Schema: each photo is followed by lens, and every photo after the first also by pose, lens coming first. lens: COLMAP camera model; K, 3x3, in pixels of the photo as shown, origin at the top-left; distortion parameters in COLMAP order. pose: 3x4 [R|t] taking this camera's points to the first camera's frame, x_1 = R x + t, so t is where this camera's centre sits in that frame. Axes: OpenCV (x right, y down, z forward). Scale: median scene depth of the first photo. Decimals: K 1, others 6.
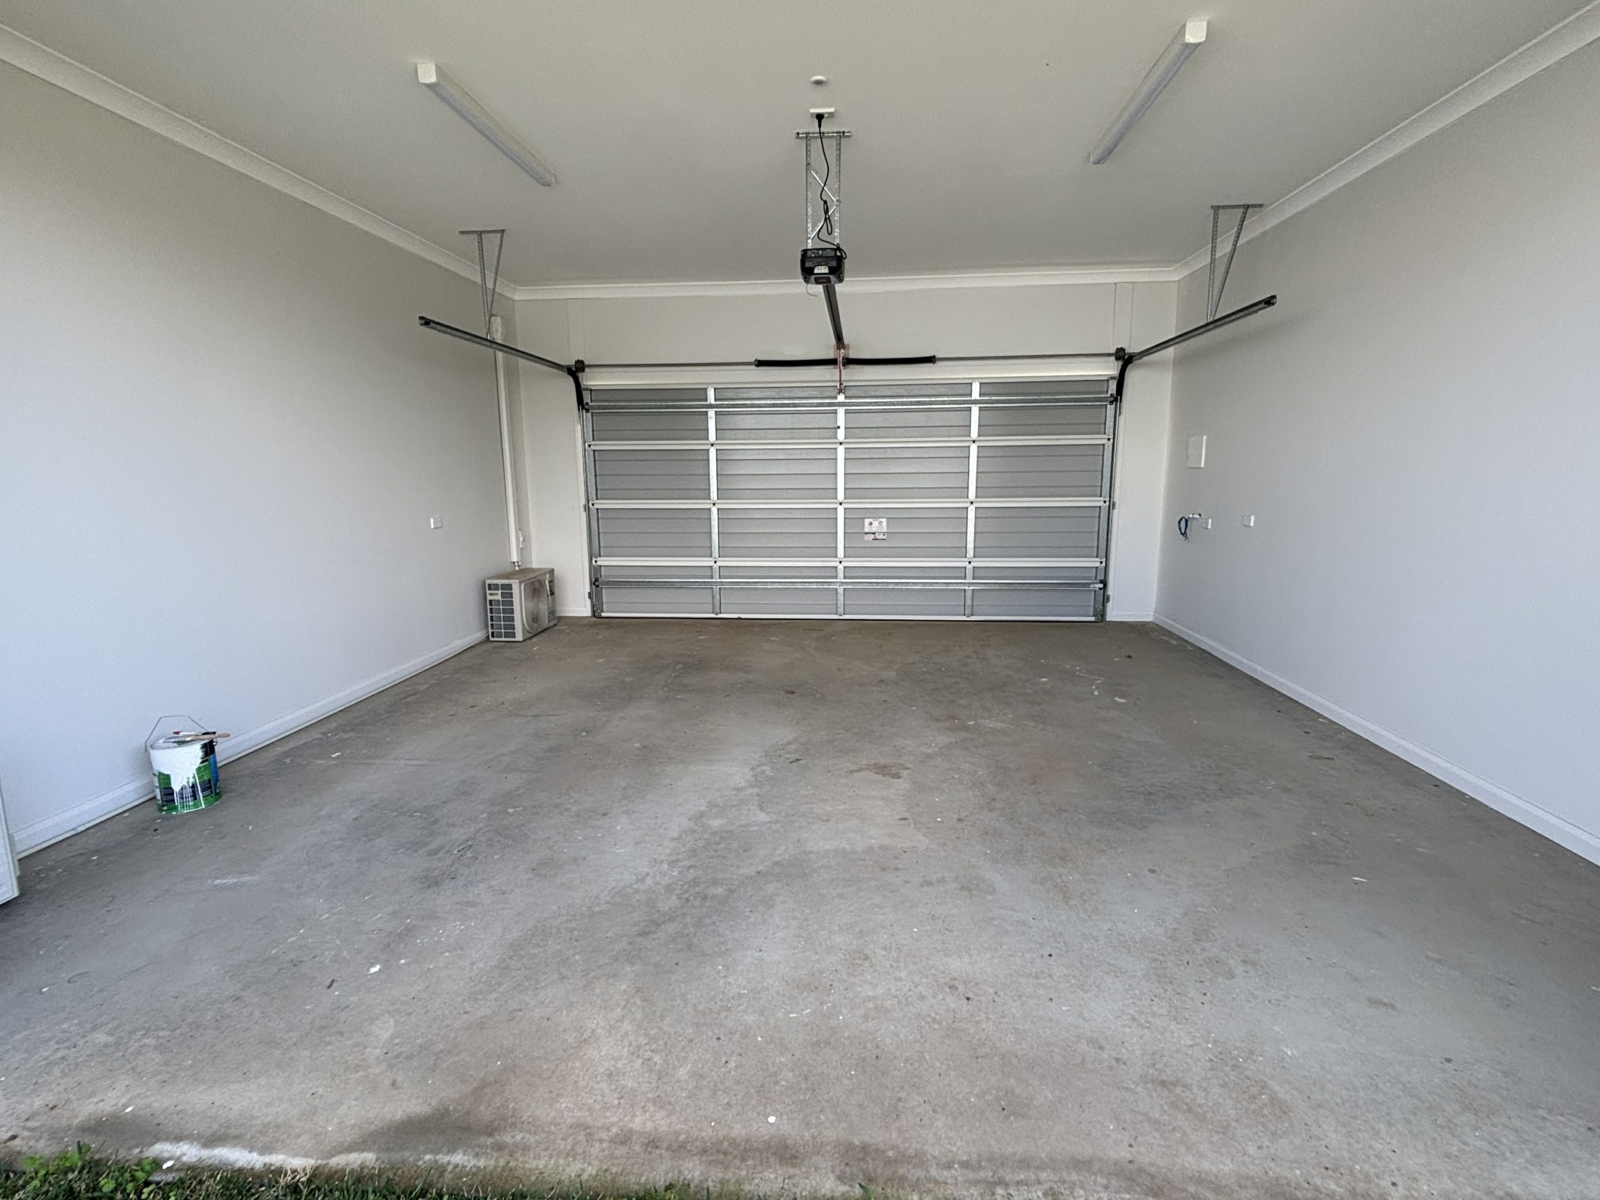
lens RADIAL K [[767.1, 0, 800.4], [0, 767.1, 599.0], [0, 0, 1]] dist [-0.002044, -0.000146]
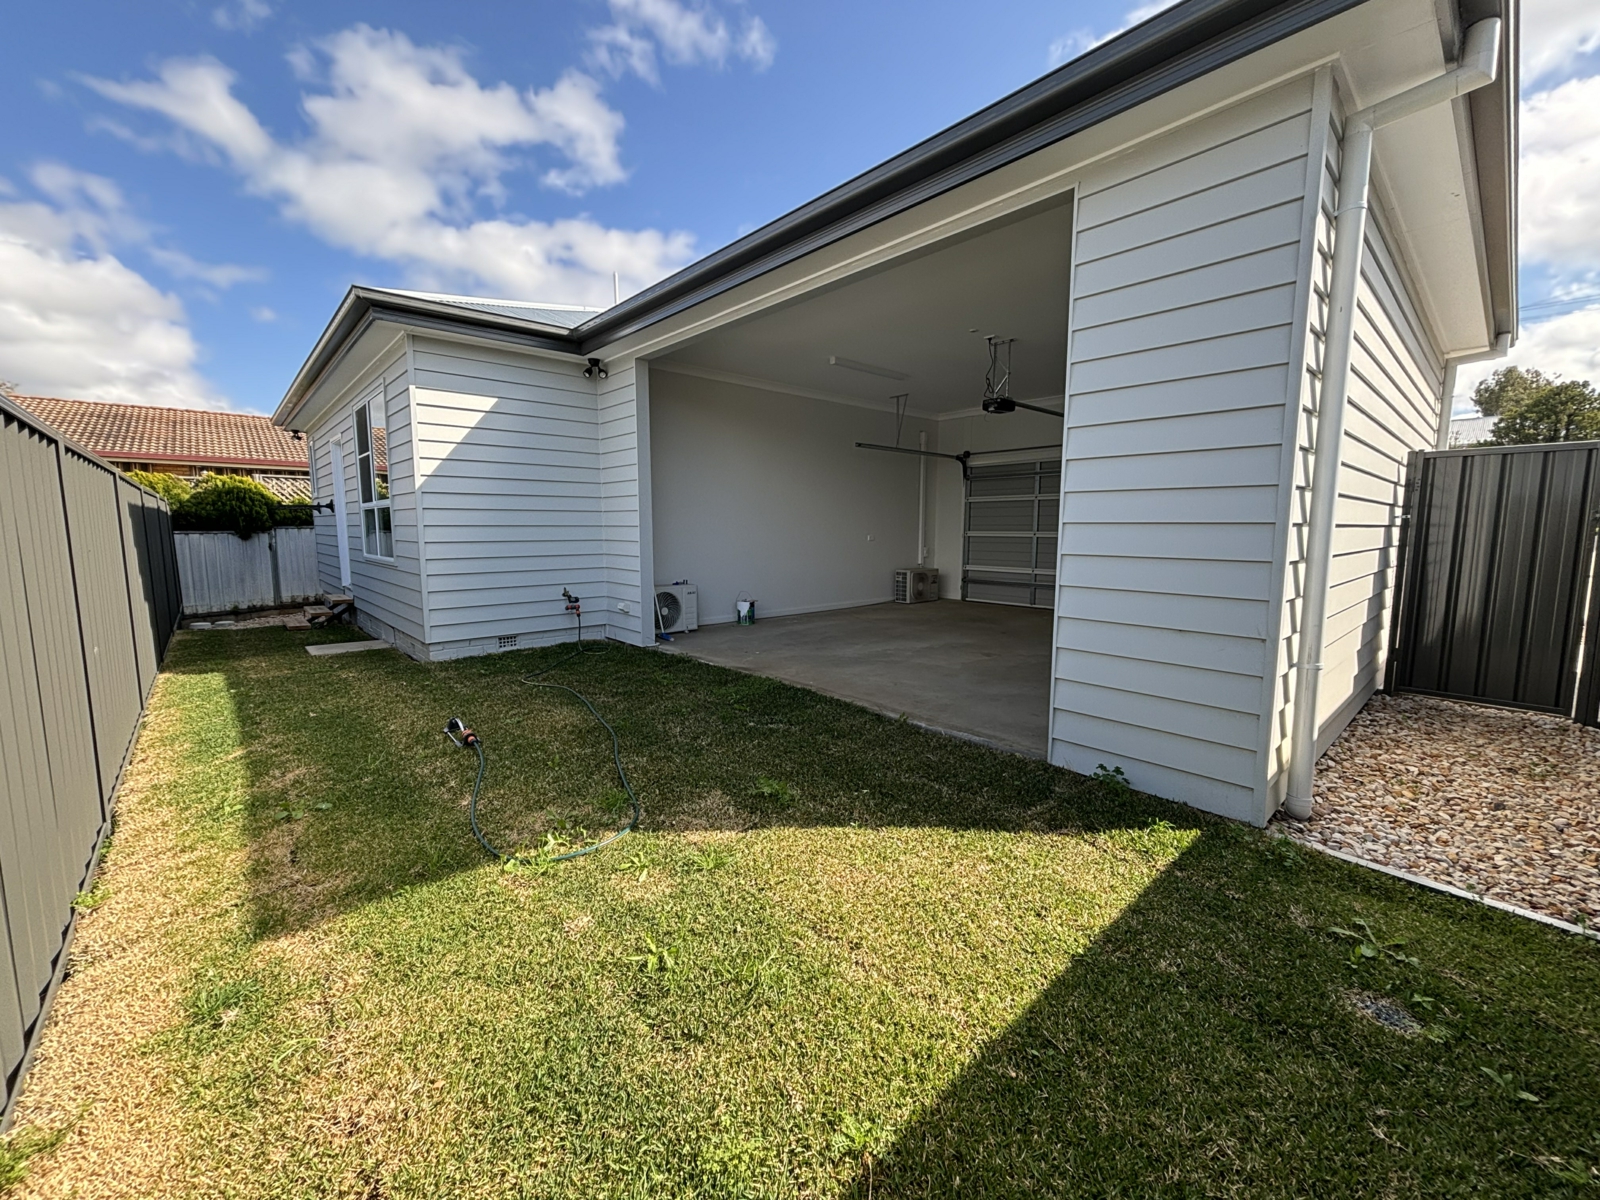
lens RADIAL K [[650.1, 0, 803.2], [0, 650.1, 600.9], [0, 0, 1]] dist [0.000054, 0.000001]
pose [[0.730452, 0.085673, -0.677569, 0.472523], [-0.123283, 0.992344, -0.007431, 0.082930], [0.671745, 0.088960, 0.735421, -0.306556]]
